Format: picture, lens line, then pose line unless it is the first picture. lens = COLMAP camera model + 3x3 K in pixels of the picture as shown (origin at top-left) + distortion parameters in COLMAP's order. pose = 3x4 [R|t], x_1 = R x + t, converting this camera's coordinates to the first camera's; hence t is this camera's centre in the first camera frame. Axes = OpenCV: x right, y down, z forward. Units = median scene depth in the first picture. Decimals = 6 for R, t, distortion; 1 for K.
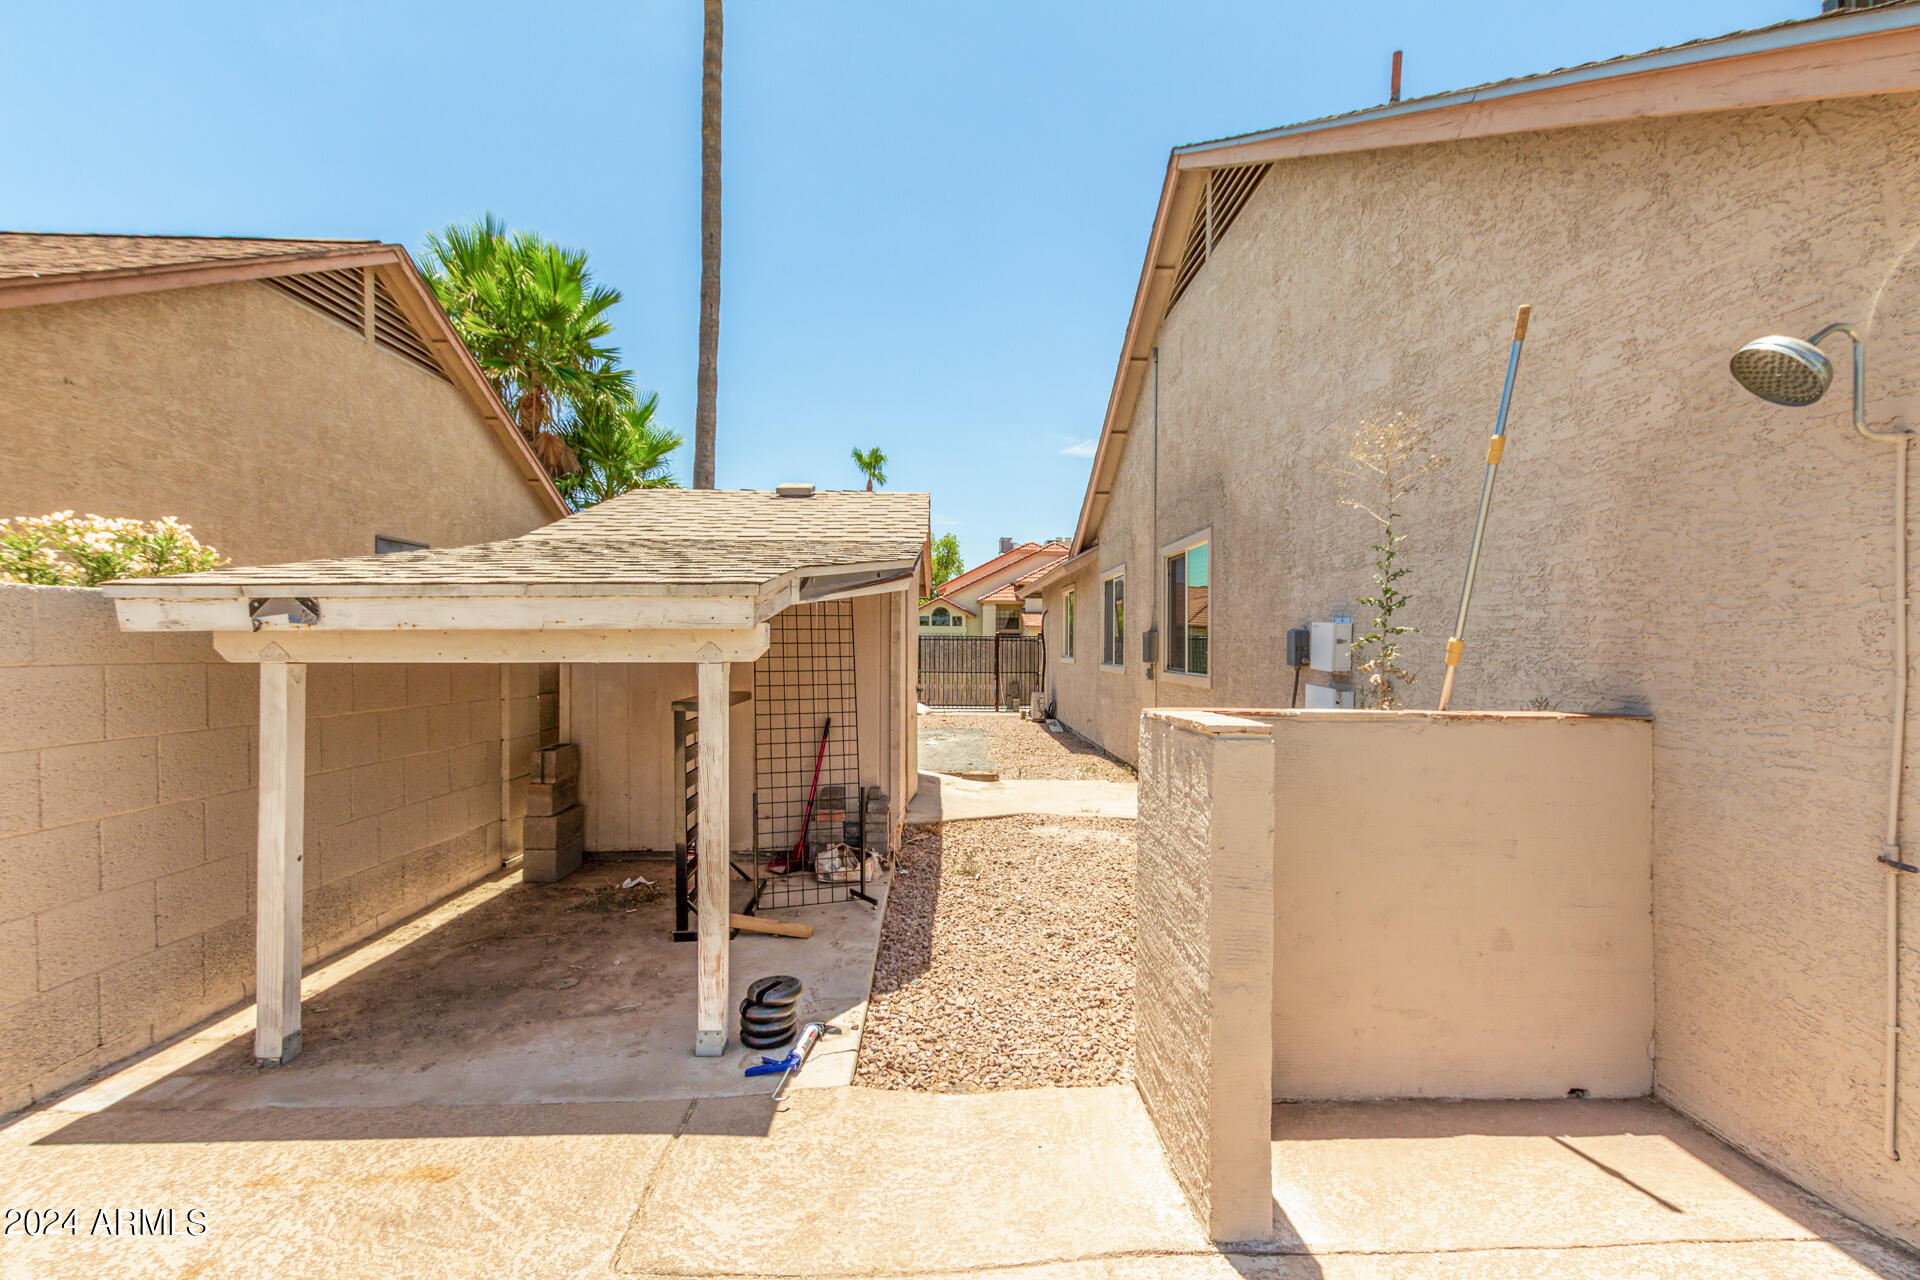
lens RADIAL K [[881.1, 0, 961.0], [0, 881.1, 642.2], [0, 0, 1]] dist [0.004153, -0.000689]
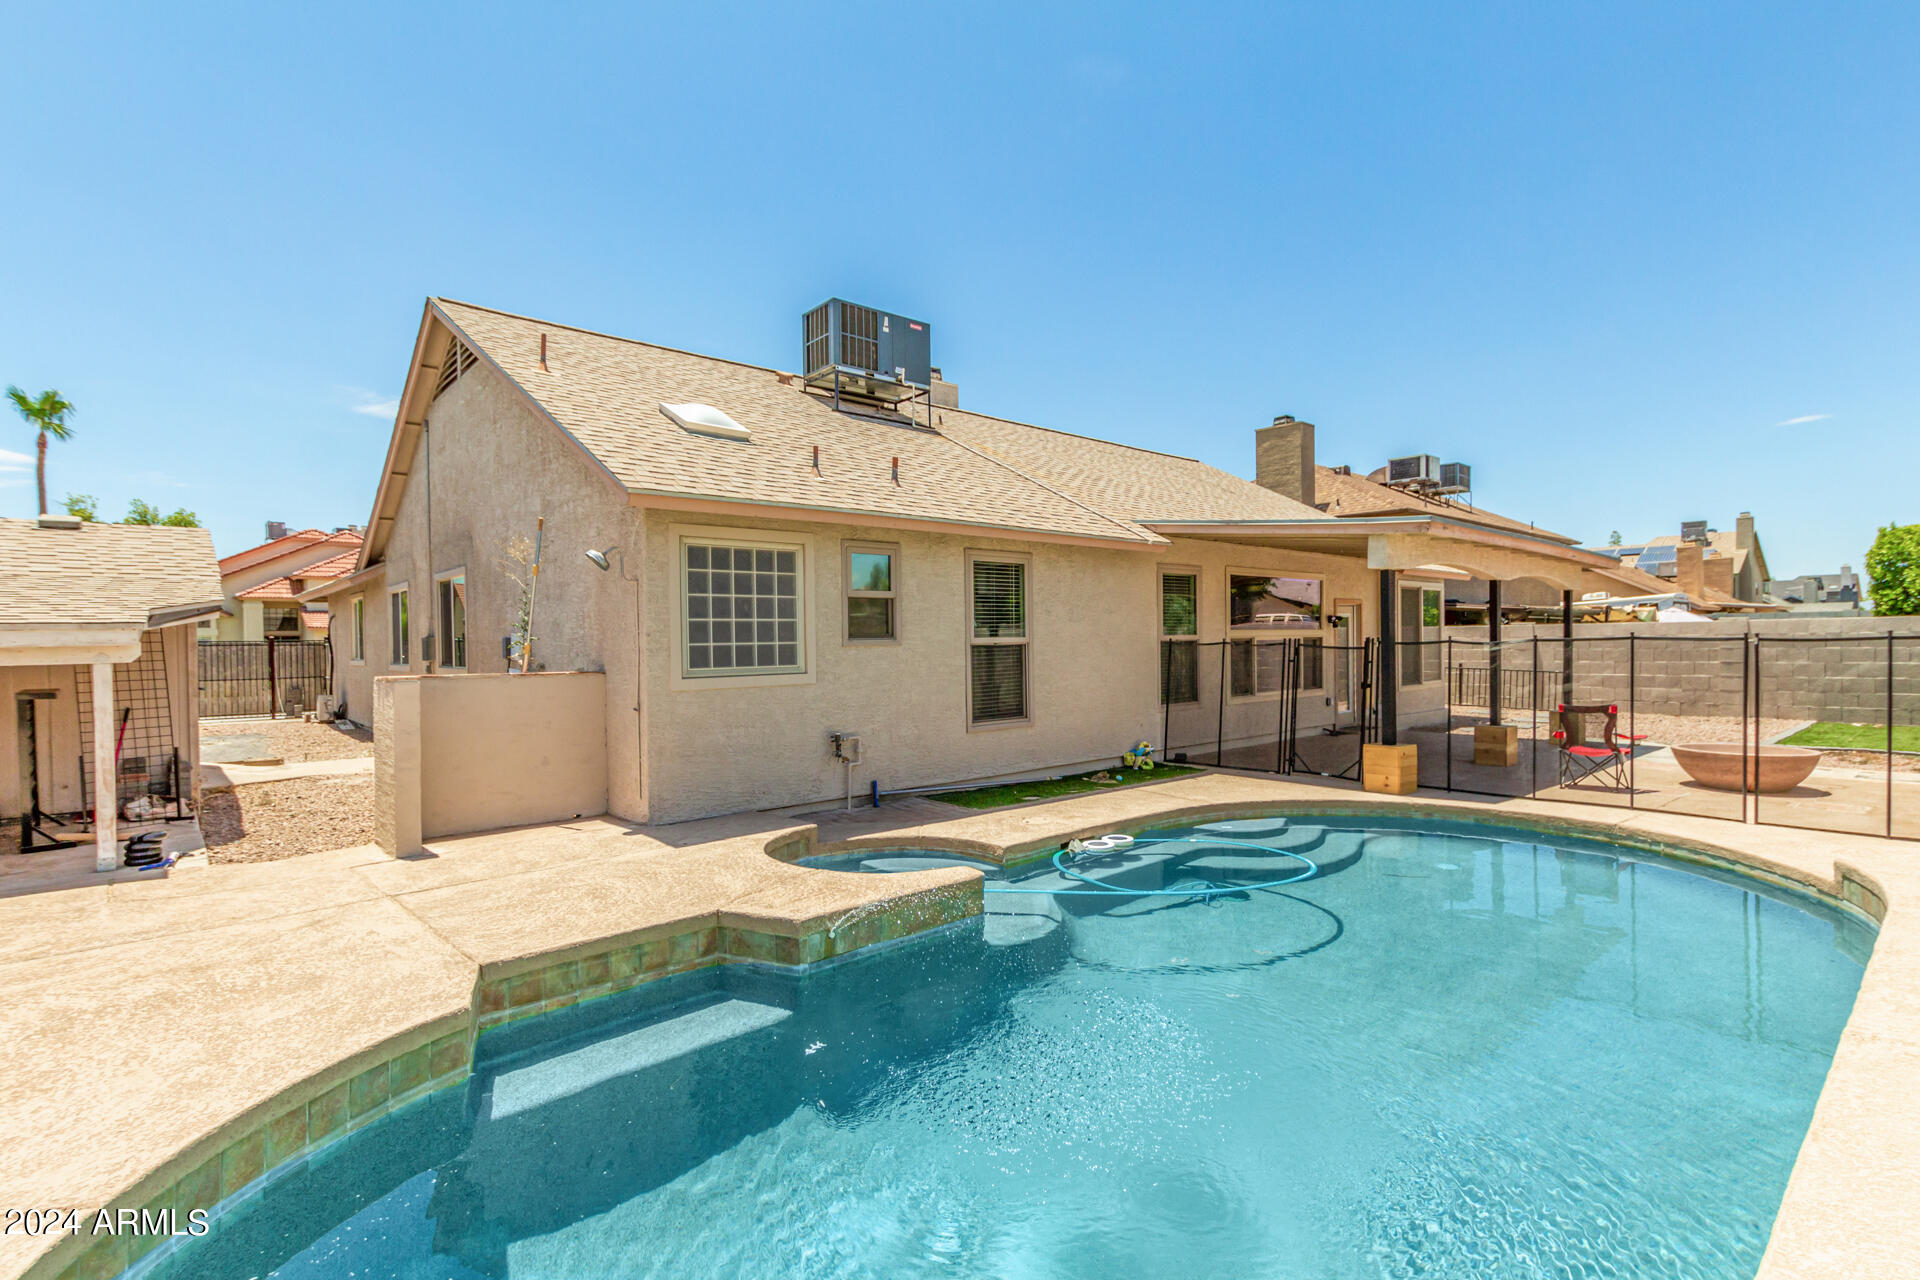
lens RADIAL K [[881.1, 0, 966.7], [0, 881.1, 648.9], [0, 0, 1]] dist [0.004153, -0.000689]
pose [[0.755507, -0.022661, 0.654749, -0.033056], [0.016032, 0.999742, 0.016103, -0.002390], [-0.654945, -0.001669, 0.755675, -0.439552]]
